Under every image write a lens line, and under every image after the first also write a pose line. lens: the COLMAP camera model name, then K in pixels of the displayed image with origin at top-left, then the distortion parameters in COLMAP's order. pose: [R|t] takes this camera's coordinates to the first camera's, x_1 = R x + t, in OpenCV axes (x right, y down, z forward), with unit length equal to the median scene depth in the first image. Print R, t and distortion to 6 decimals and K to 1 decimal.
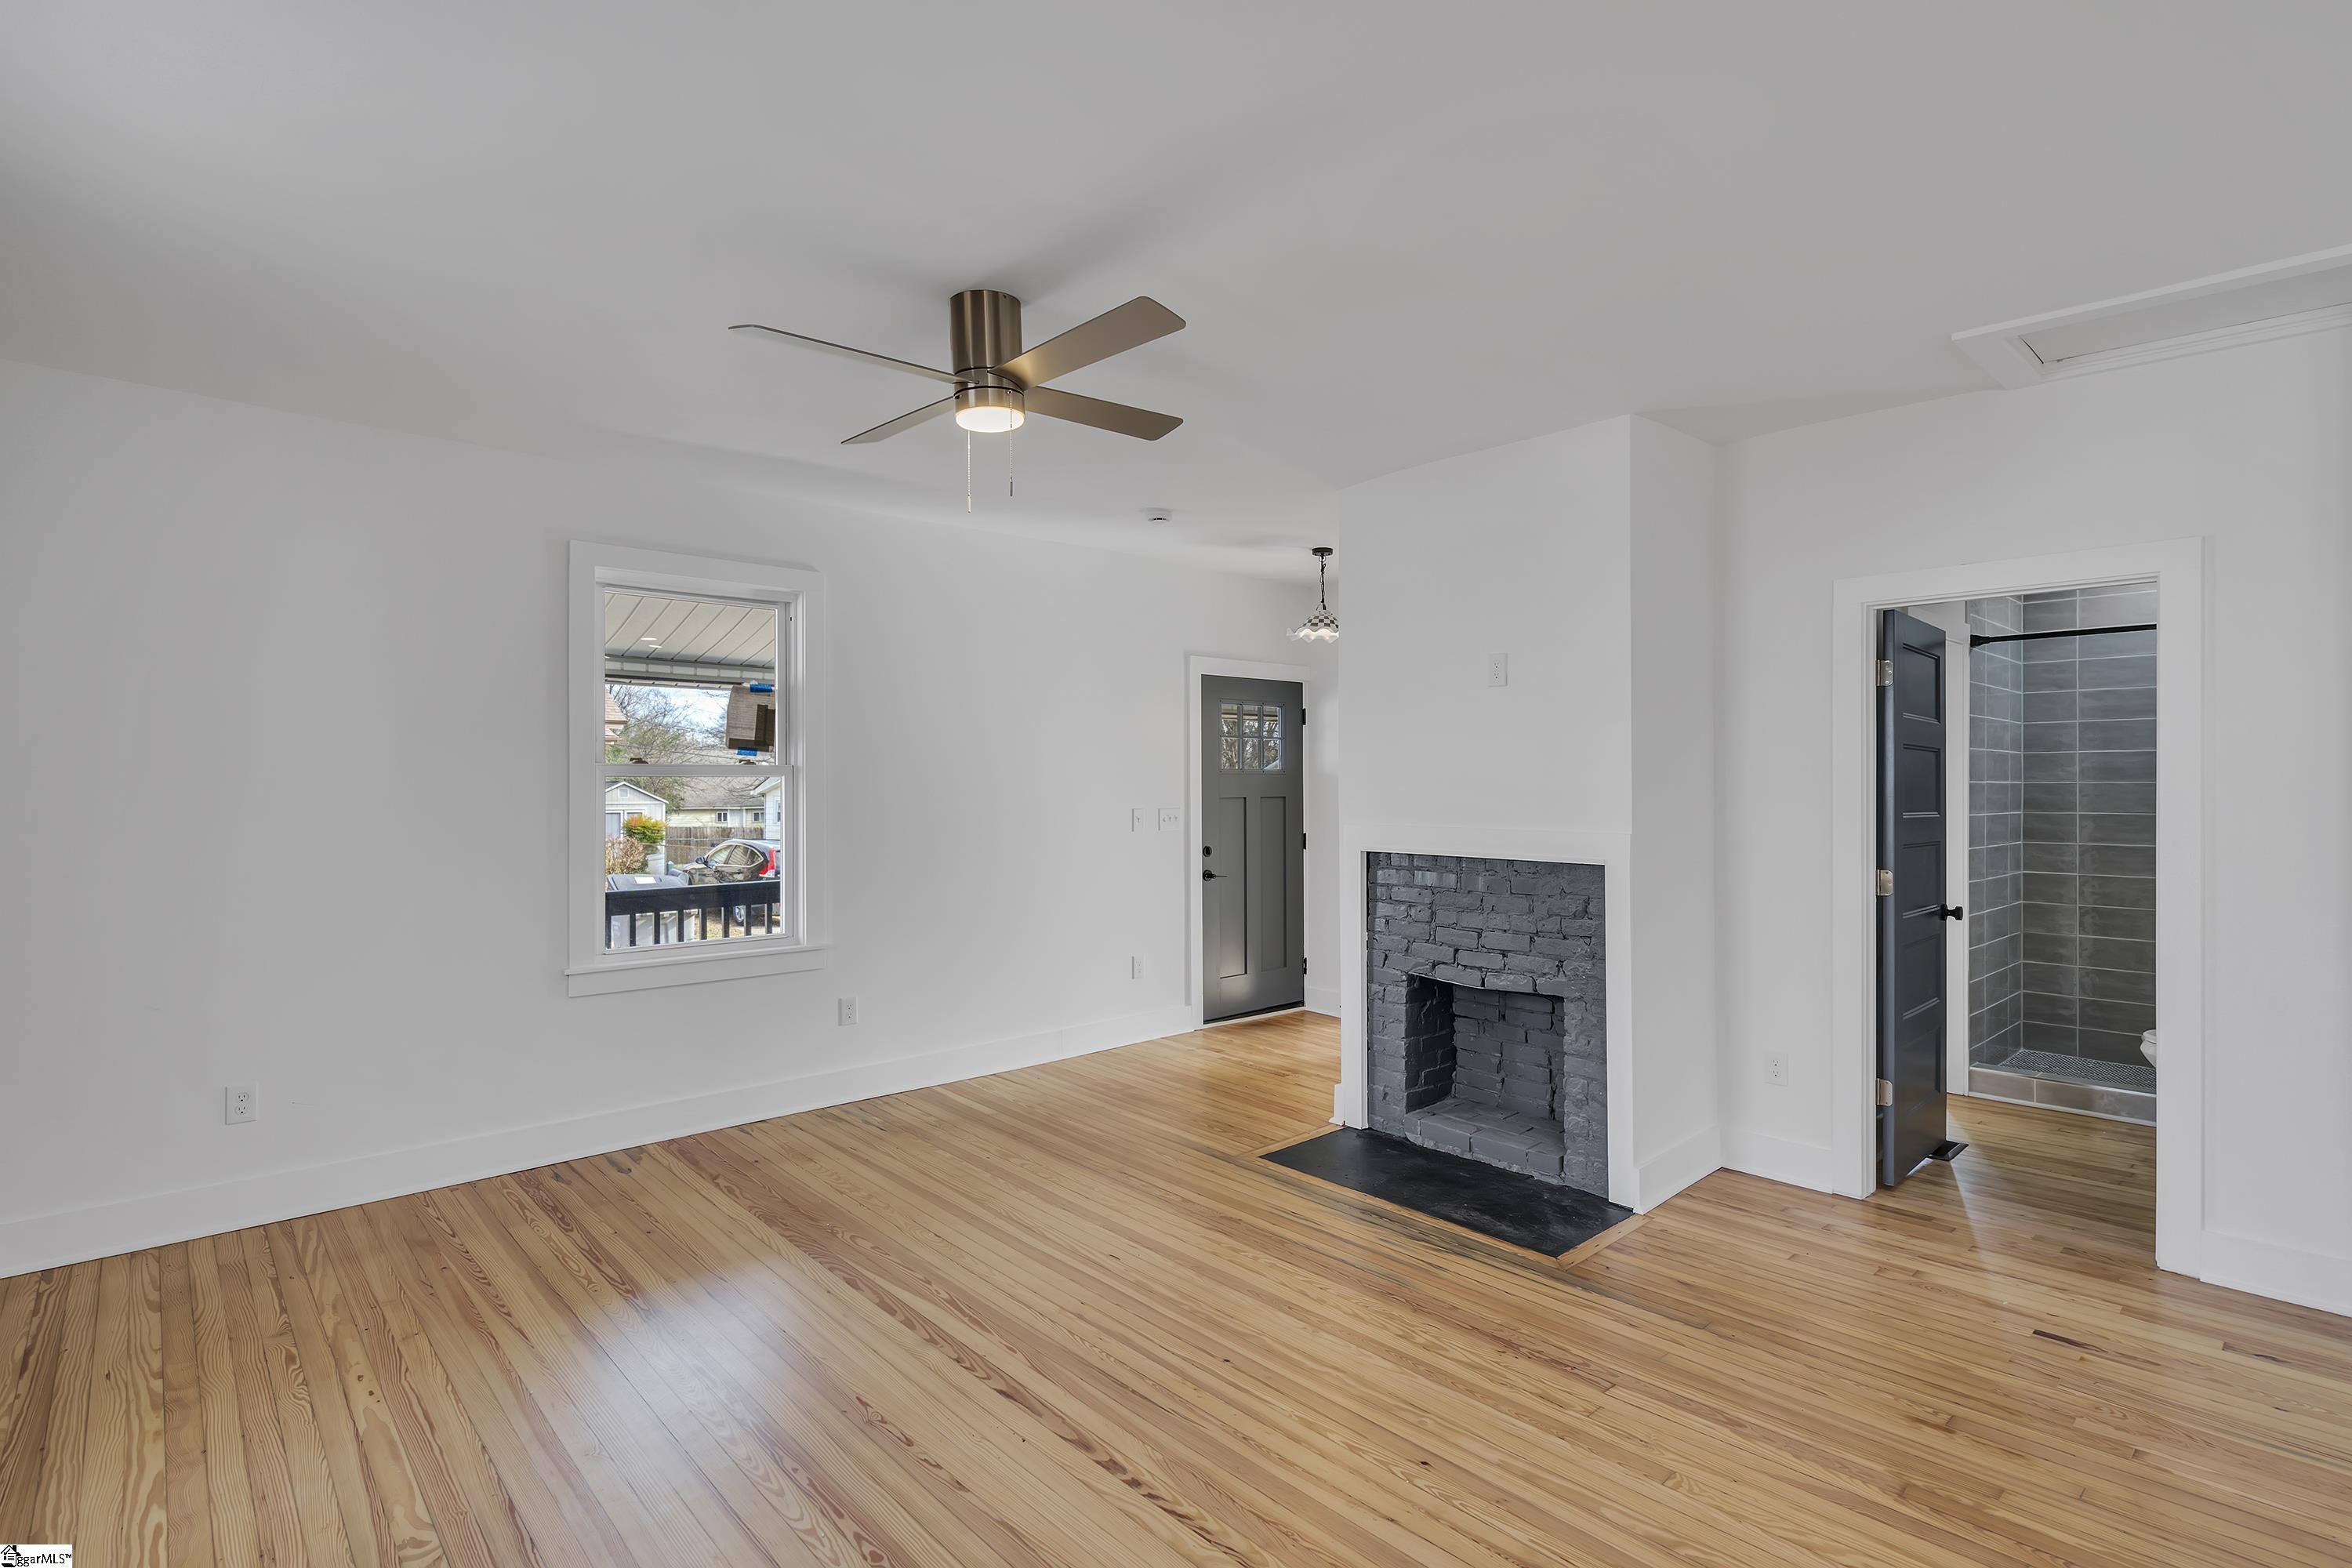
lens RADIAL K [[1138.5, 0, 1176.0], [0, 1138.5, 784.0], [0, 0, 1]] dist [-0.001217, -0.000079]
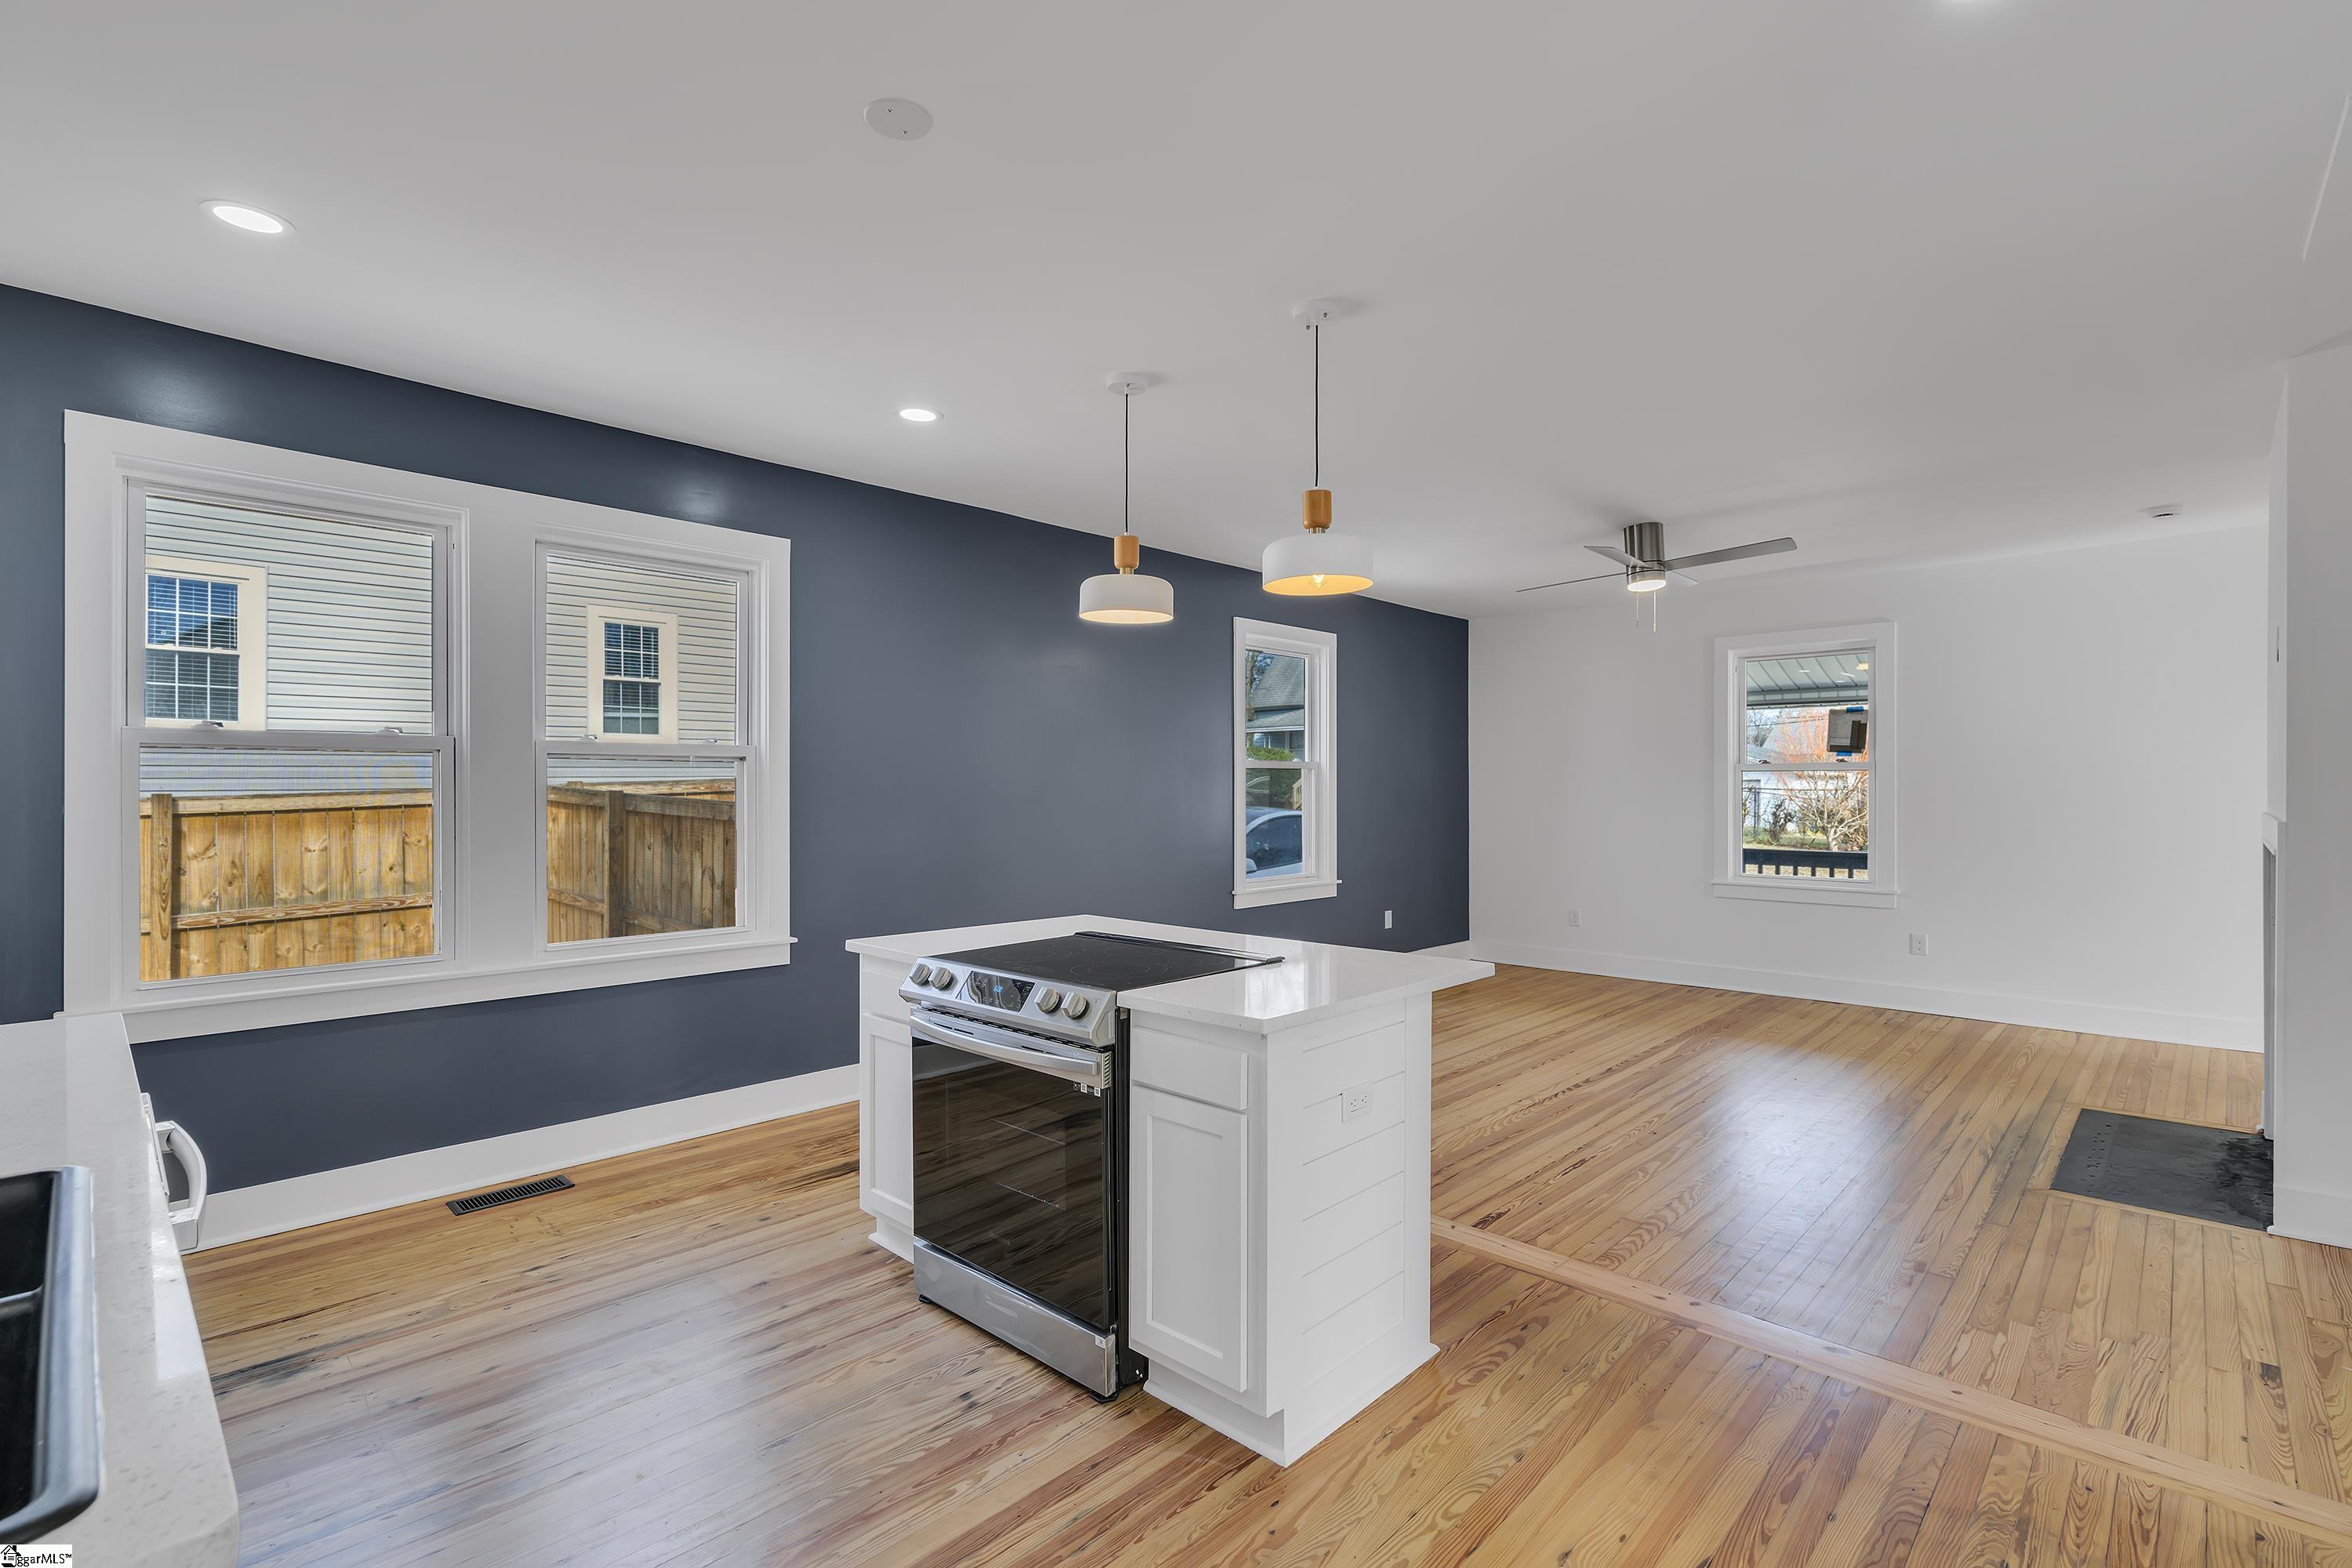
lens RADIAL K [[1138.5, 0, 1176.0], [0, 1138.5, 784.0], [0, 0, 1]] dist [-0.001217, -0.000079]
pose [[0.083050, 0.004469, -0.996535, 1.075243], [0.004897, 0.999976, 0.004892, -0.000553], [0.996533, -0.005286, 0.083027, 0.024190]]
